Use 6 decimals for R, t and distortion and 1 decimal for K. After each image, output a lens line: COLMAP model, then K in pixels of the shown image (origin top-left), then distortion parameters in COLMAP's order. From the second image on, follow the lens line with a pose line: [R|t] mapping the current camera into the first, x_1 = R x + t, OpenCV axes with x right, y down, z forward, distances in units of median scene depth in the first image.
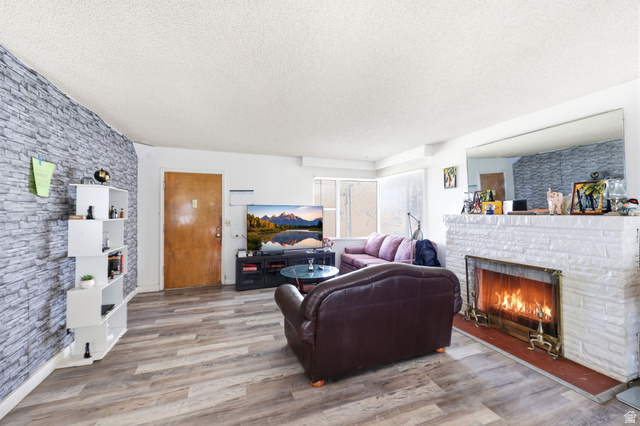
lens RADIAL K [[258.1, 0, 320.0], [0, 258.1, 213.0], [0, 0, 1]] dist [-0.002877, -0.000255]
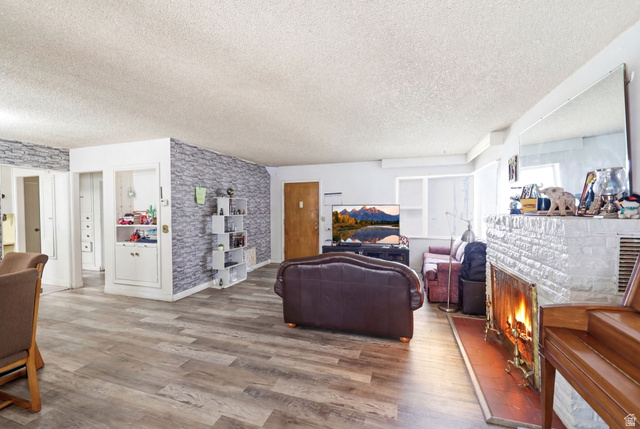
lens RADIAL K [[259.6, 0, 320.0], [0, 259.6, 214.5], [0, 0, 1]] dist [0.000448, 0.000014]
pose [[0.782801, 0.009537, -0.622200, 0.898602], [0.001693, 0.999846, 0.017456, -0.012774], [0.622270, -0.014718, 0.782664, -0.064043]]
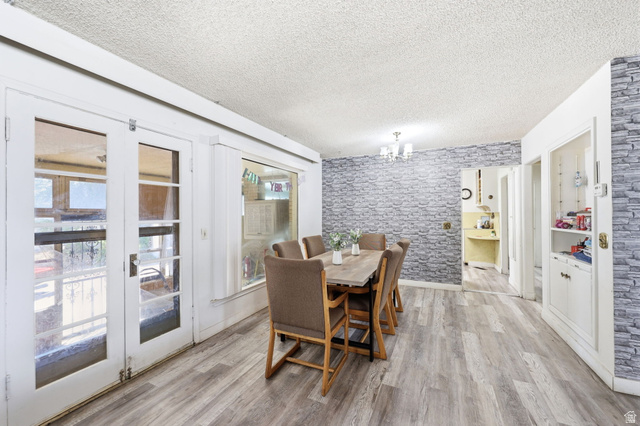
lens RADIAL K [[258.1, 0, 320.0], [0, 258.1, 213.0], [0, 0, 1]] dist [-0.002877, -0.000255]
pose [[-0.709831, 0.009978, -0.704301, 0.366282], [0.014647, 0.999893, -0.000596, 0.000022], [0.704220, -0.010739, -0.709901, 0.569232]]
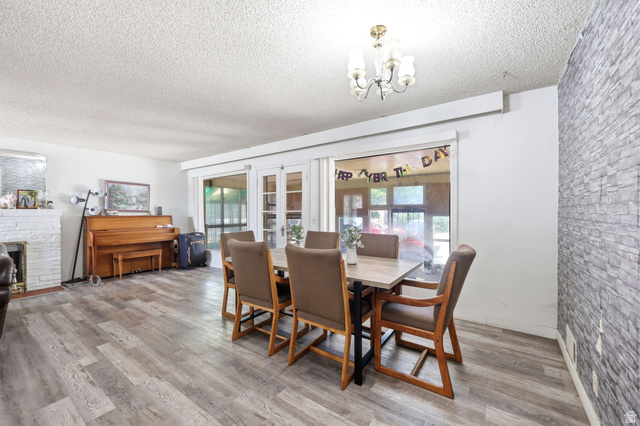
lens RADIAL K [[258.1, 0, 320.0], [0, 258.1, 213.0], [0, 0, 1]] dist [-0.002877, -0.000255]
pose [[-0.563253, 0.003800, 0.826276, -1.583537], [0.001914, 0.999993, -0.003294, 0.044686], [-0.826282, -0.000274, -0.563256, 0.340742]]
